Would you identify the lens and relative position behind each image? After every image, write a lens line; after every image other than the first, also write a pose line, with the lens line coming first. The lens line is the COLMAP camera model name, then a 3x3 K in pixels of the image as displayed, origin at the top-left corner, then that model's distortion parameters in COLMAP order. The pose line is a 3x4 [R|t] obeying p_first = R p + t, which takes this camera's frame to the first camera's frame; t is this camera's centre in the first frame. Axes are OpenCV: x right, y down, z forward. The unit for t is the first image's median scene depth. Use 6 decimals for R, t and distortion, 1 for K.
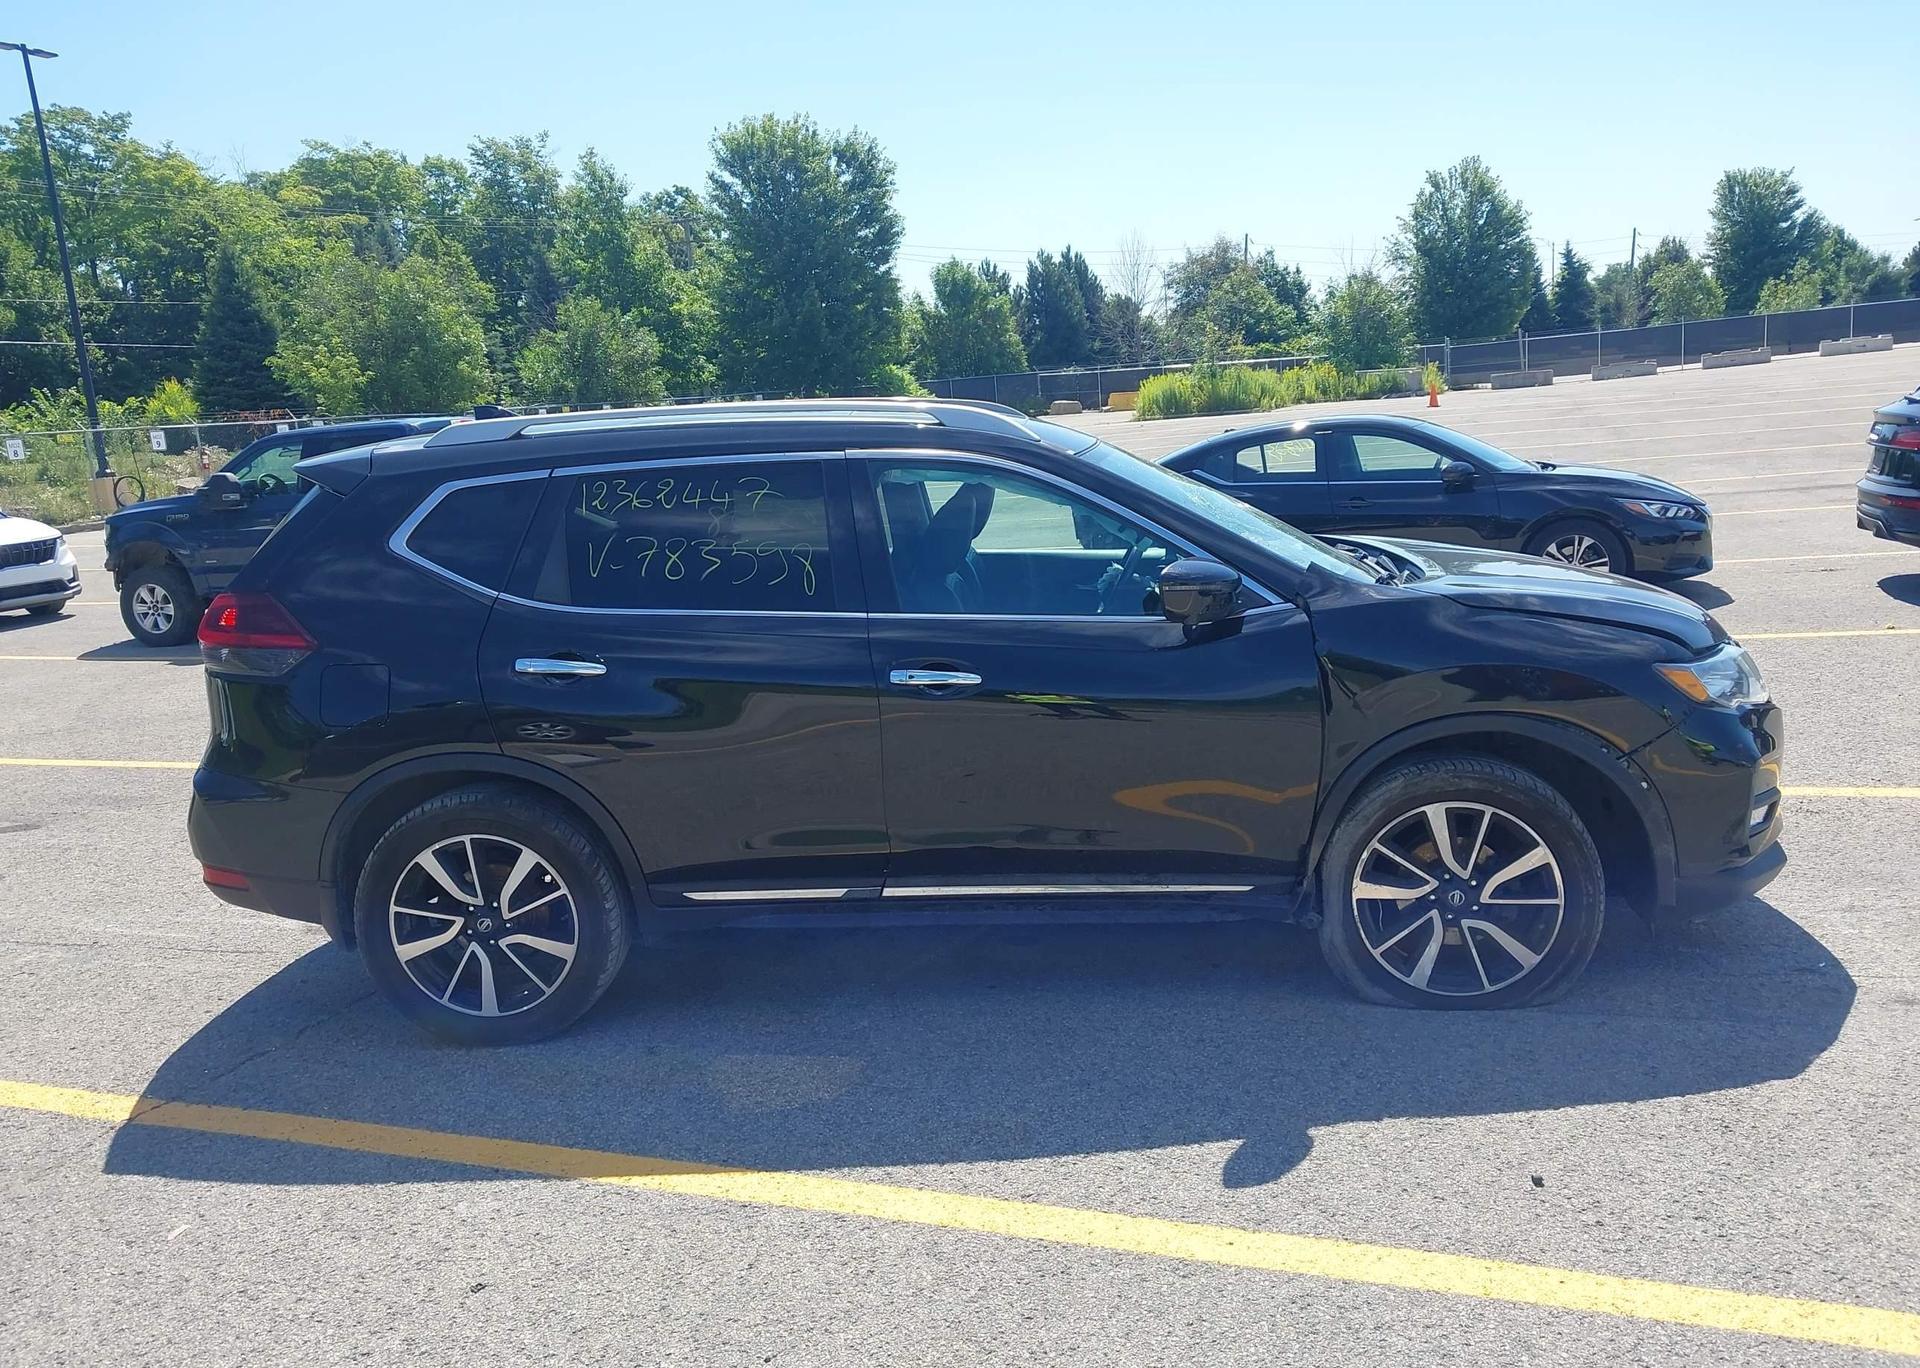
lens RADIAL K [[1534.7, 0, 952.0], [0, 1534.7, 684.6], [0, 0, 1]] dist [0.019597, -0.027950]
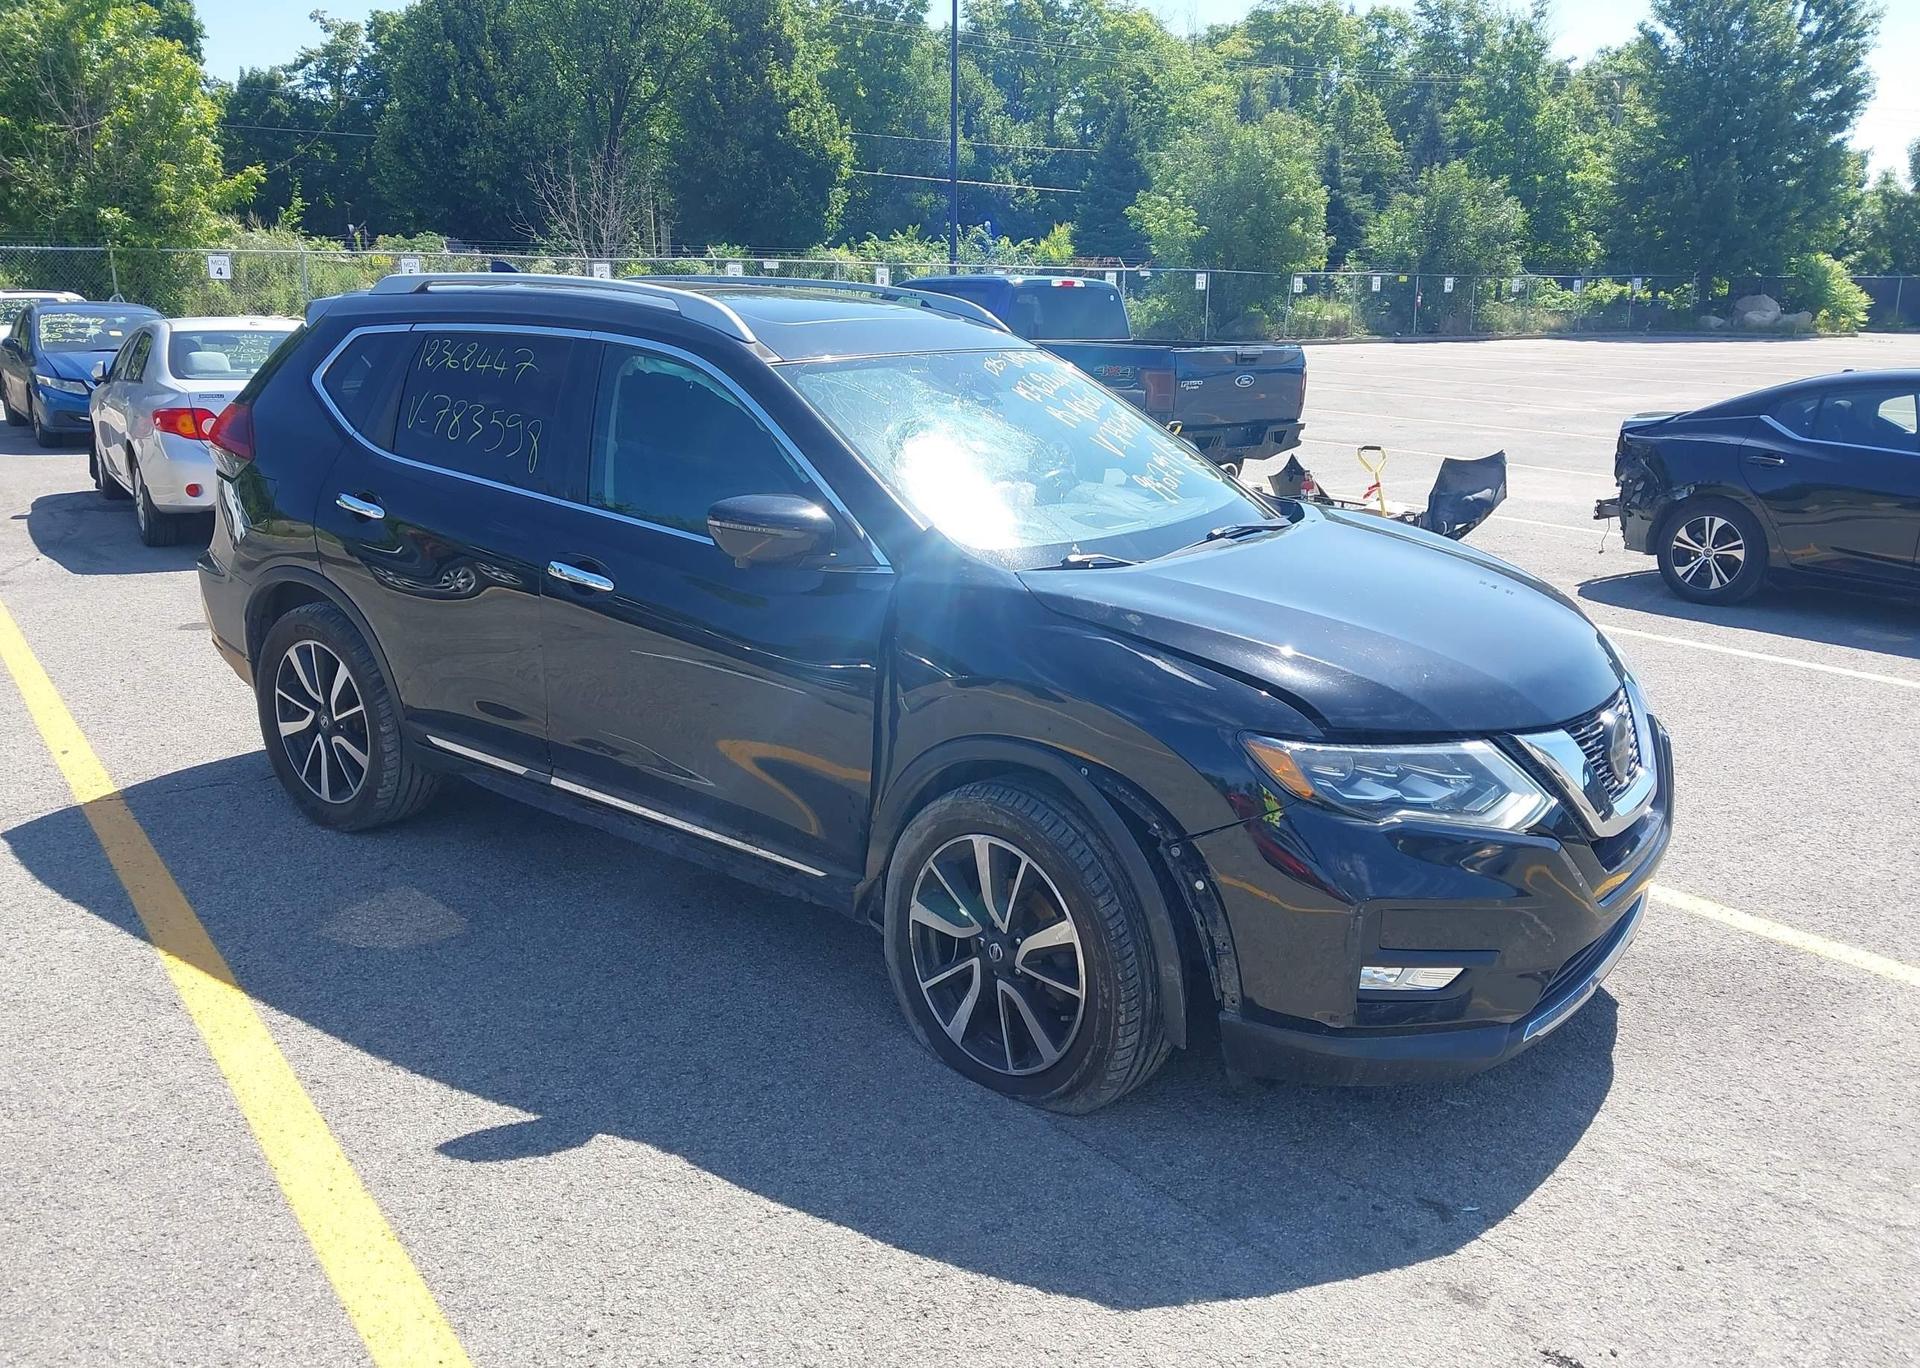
lens RADIAL K [[1534.7, 0, 956.2], [0, 1534.7, 693.6], [0, 0, 1]] dist [0.019597, -0.027950]
pose [[0.832752, 0.217134, -0.509291, 0.071861], [-0.170528, 0.975757, 0.137177, -0.010902], [0.526730, -0.027386, 0.849591, 0.030169]]
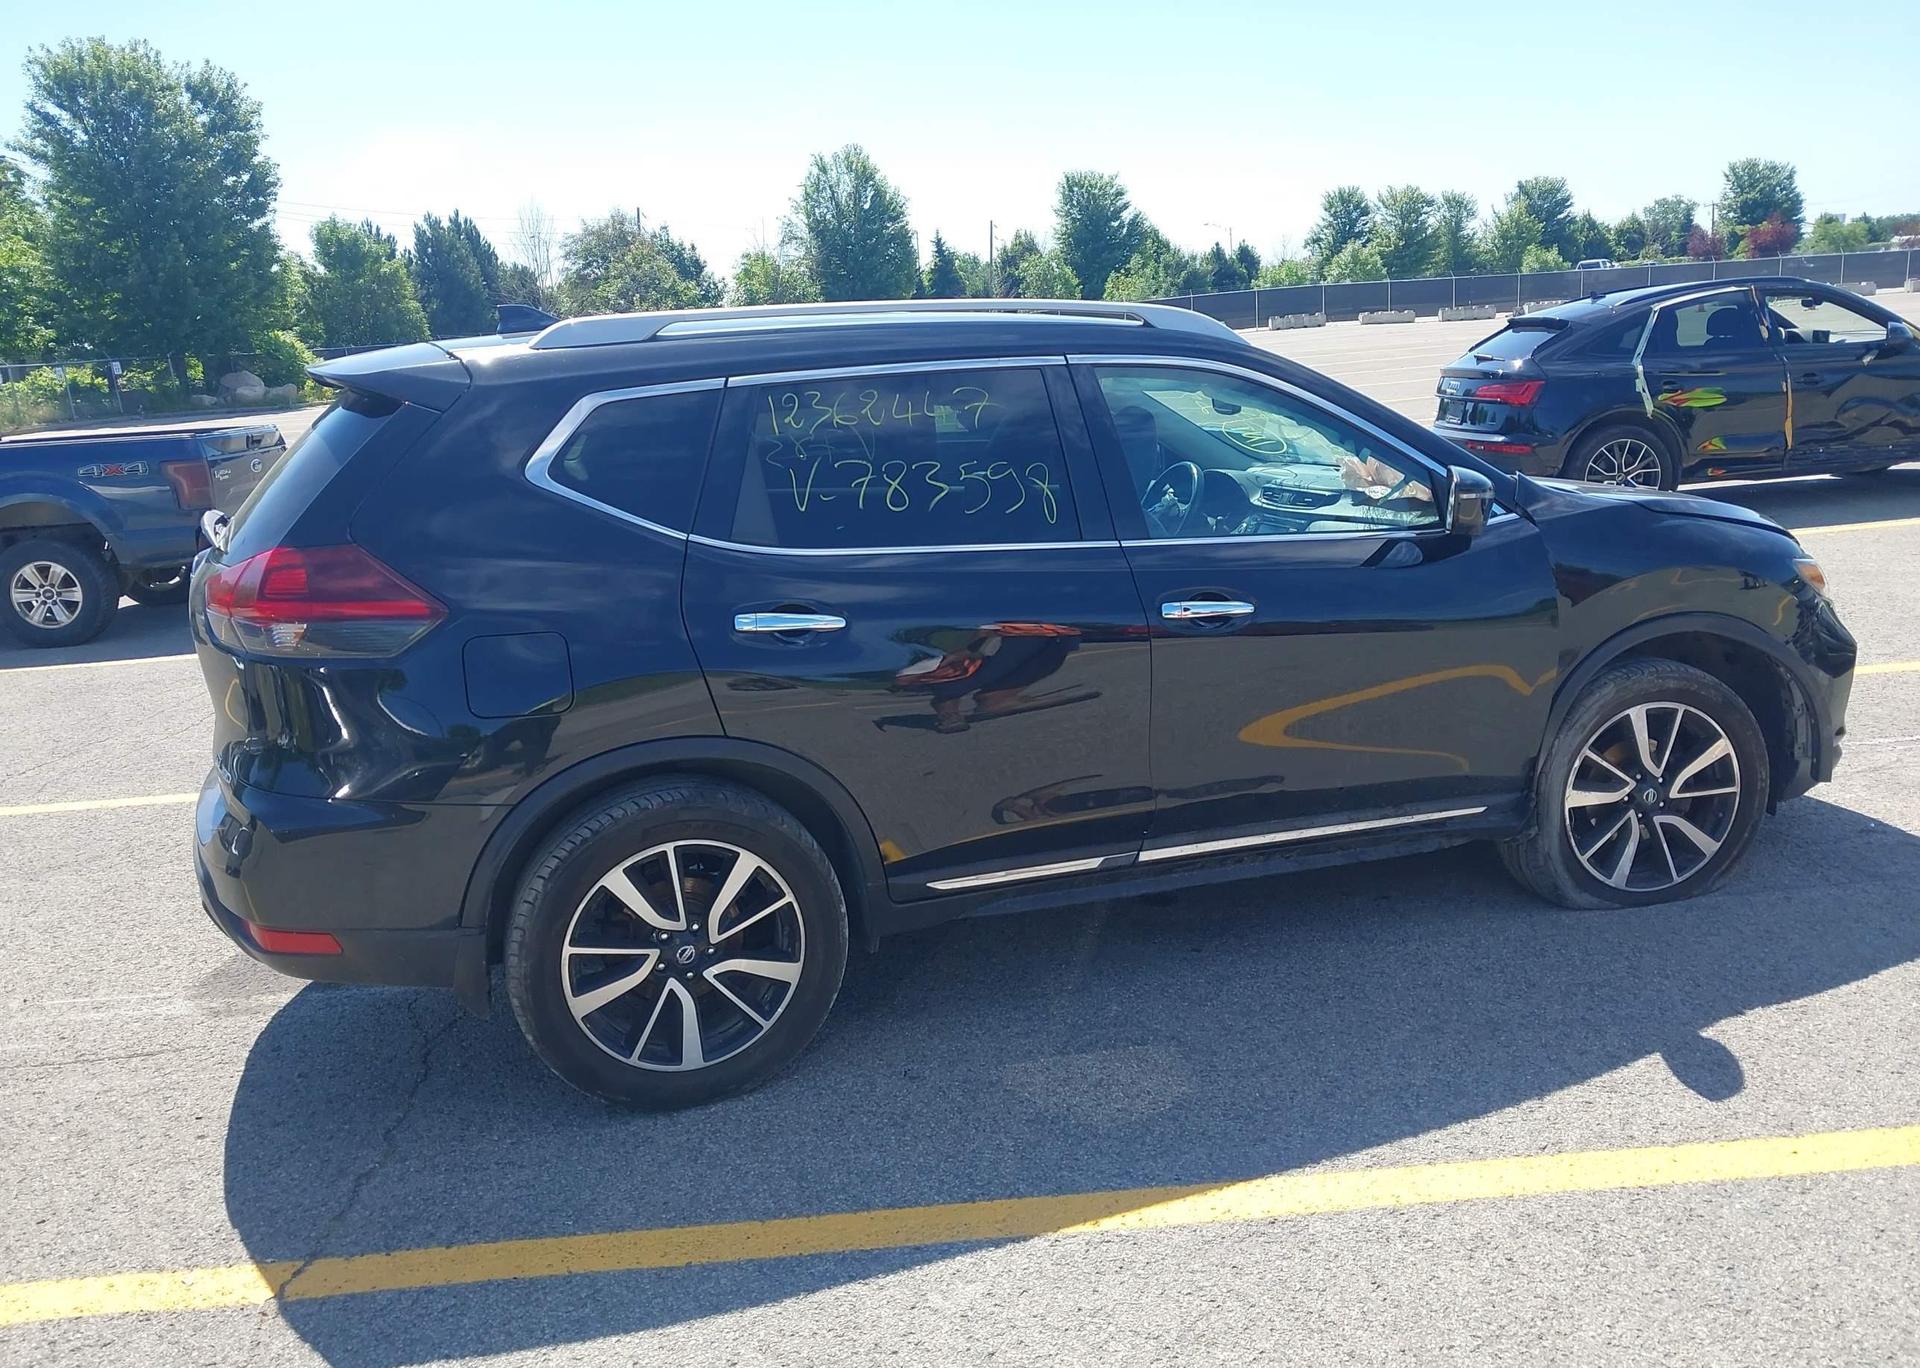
lens RADIAL K [[1534.7, 0, 959.8], [0, 1534.7, 684.9], [0, 0, 1]] dist [0.019597, -0.027950]
pose [[0.919331, -0.070779, 0.387068, -0.050683], [0.065703, 0.997491, 0.026350, 0.000657], [-0.387962, 0.001207, 0.921675, 0.023361]]
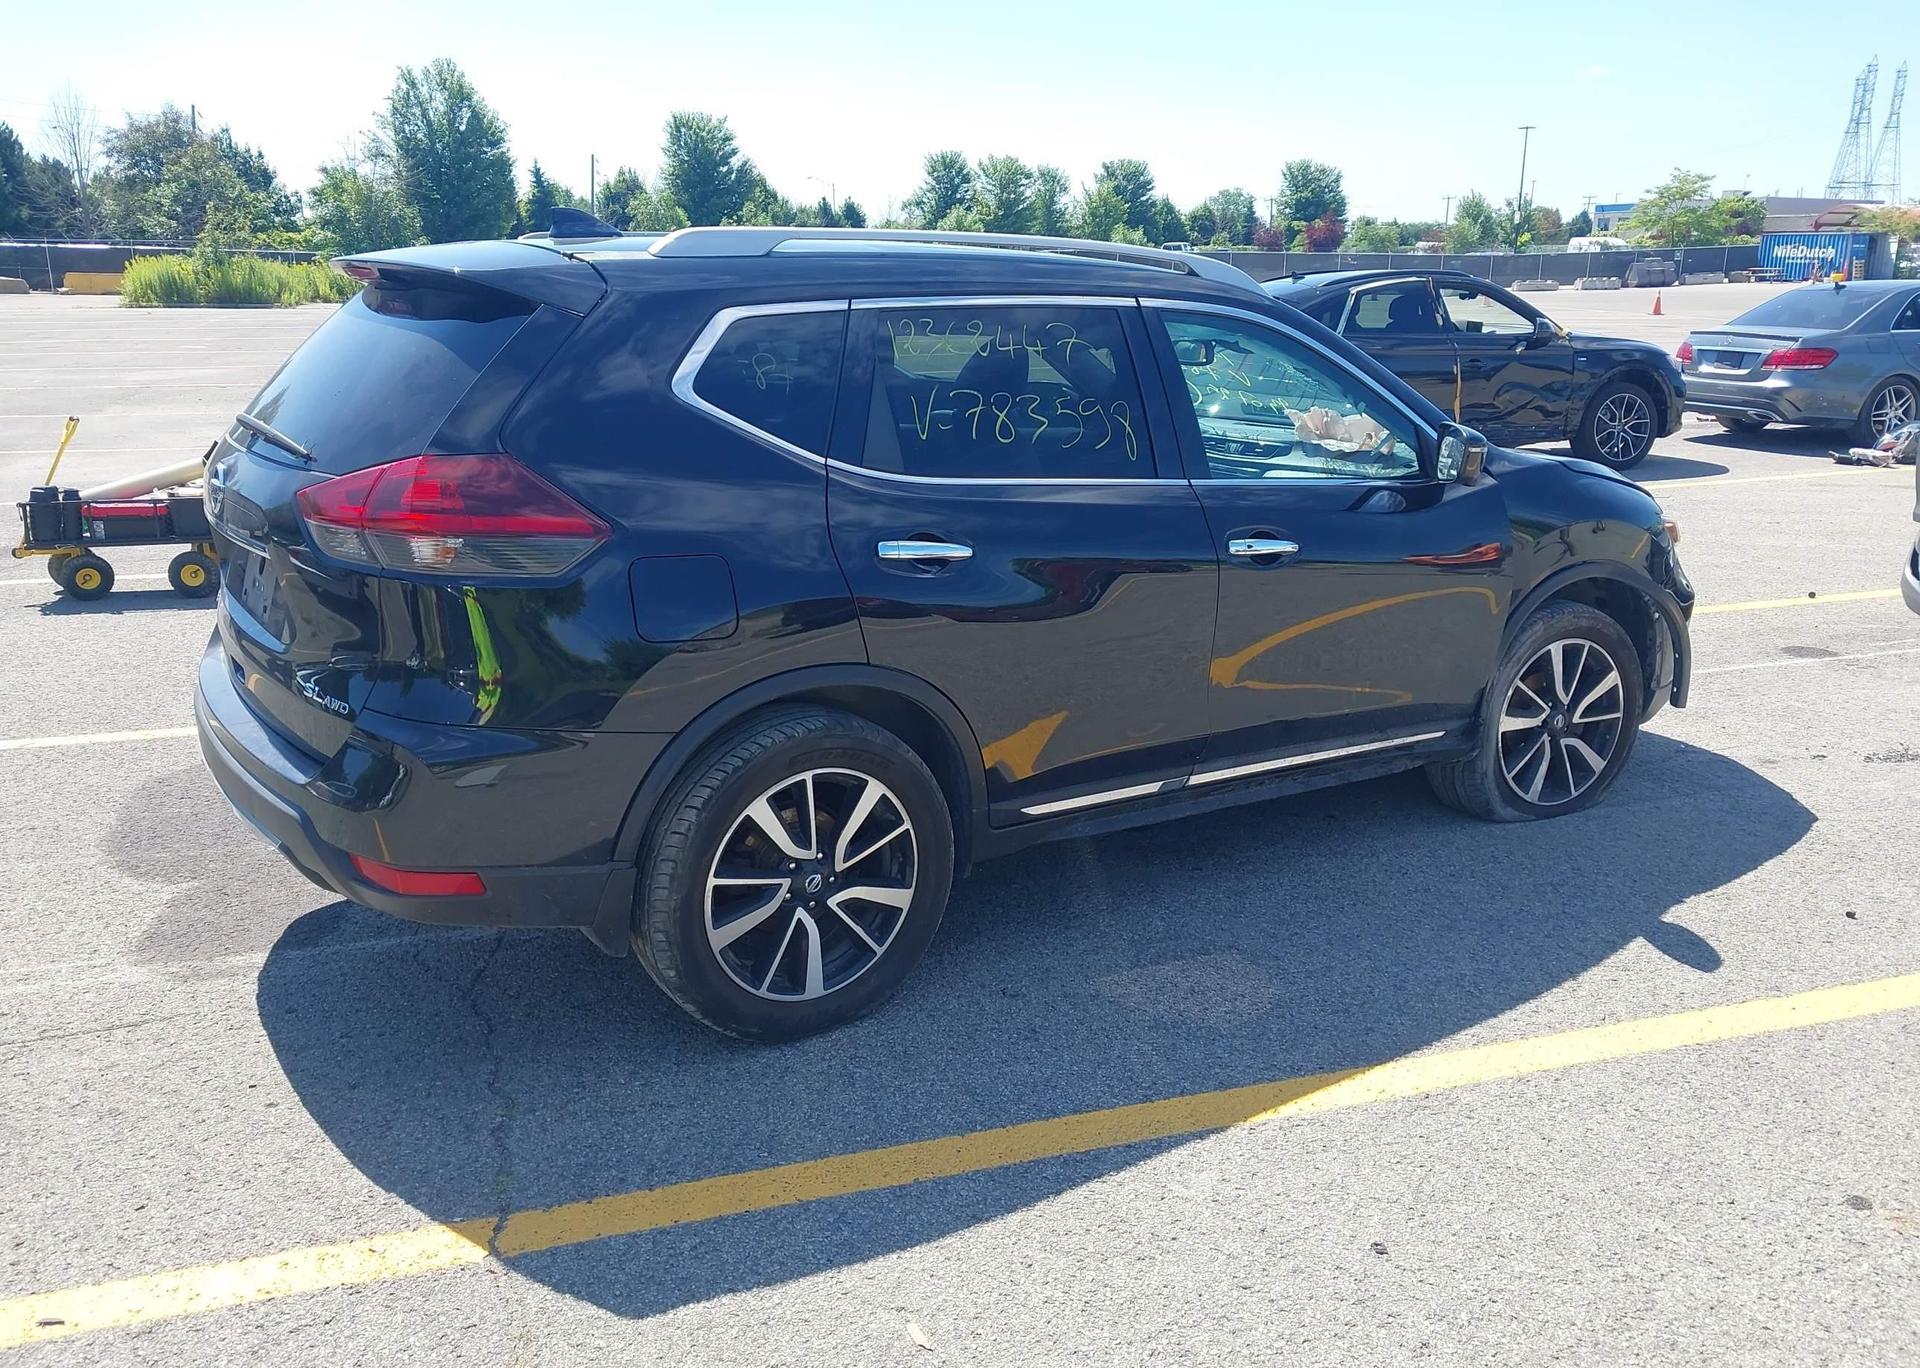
lens RADIAL K [[1534.7, 0, 968.4], [0, 1534.7, 685.0], [0, 0, 1]] dist [0.019597, -0.027950]
pose [[0.783248, -0.084660, 0.615918, -0.077124], [0.051388, 0.996111, 0.071570, 0.000333], [-0.619582, -0.024406, 0.784552, 0.036631]]
